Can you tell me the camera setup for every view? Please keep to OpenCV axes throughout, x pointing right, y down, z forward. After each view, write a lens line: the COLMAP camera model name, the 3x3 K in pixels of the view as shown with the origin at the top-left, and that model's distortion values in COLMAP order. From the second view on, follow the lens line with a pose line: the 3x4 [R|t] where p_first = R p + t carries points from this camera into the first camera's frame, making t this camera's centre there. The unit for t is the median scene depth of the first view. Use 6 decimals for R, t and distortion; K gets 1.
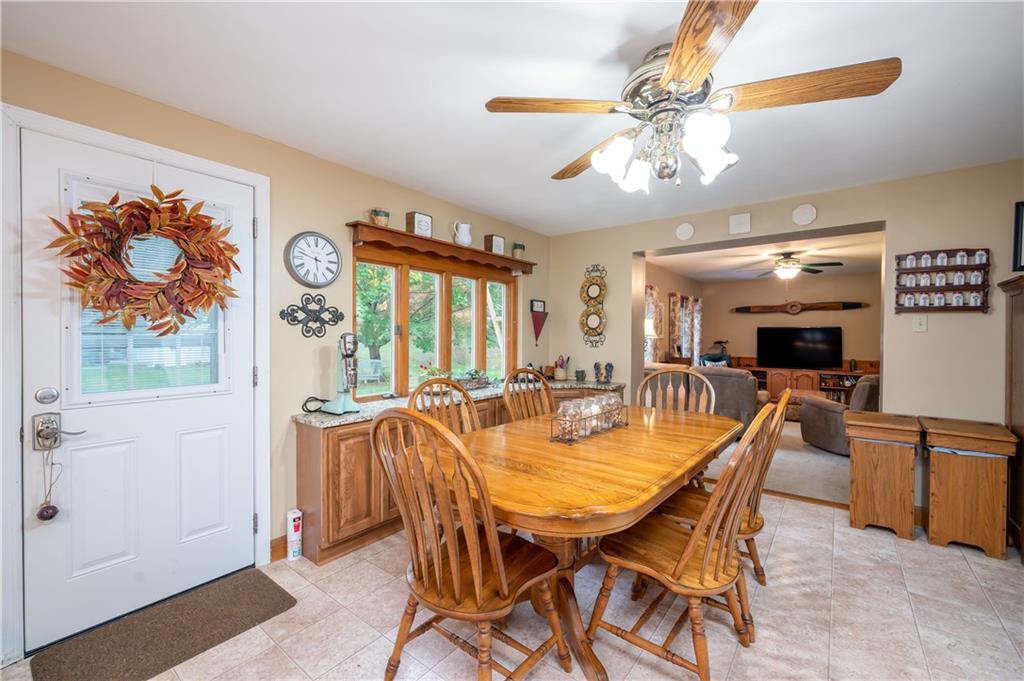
lens RADIAL K [[424.8, 0, 511.0], [0, 424.8, 337.6], [0, 0, 1]] dist [0.002585, -0.000003]
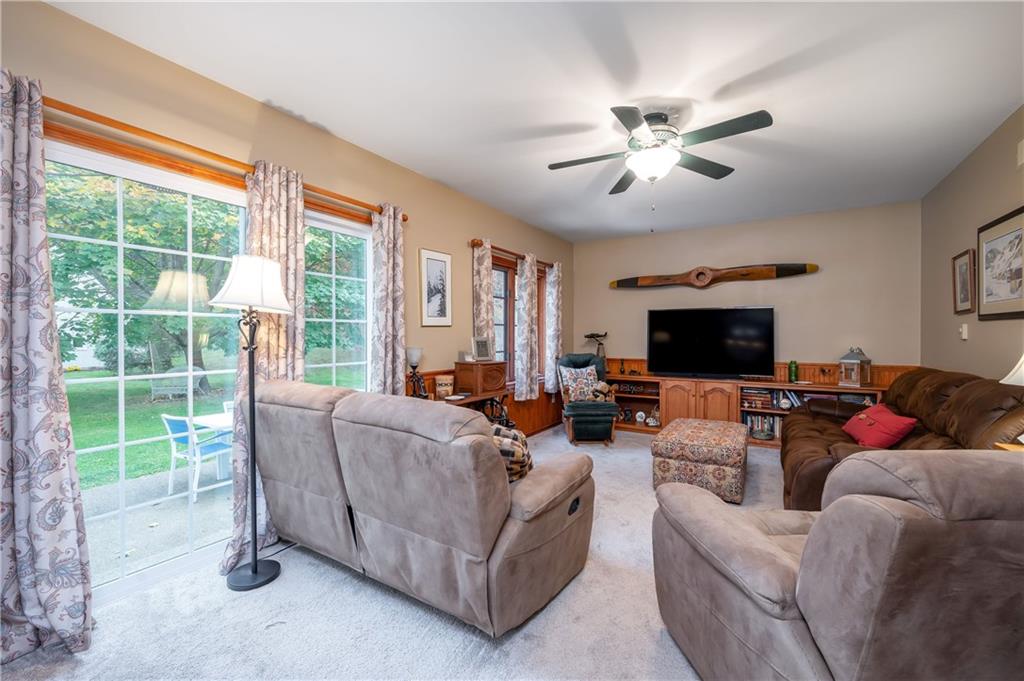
lens RADIAL K [[424.8, 0, 512.0], [0, 424.8, 338.0], [0, 0, 1]] dist [0.002585, -0.000003]
pose [[0.994844, -0.005200, 0.101282, 0.336043], [0.005659, 0.999975, -0.004254, 0.017506], [-0.101257, 0.004805, 0.994849, 0.426479]]
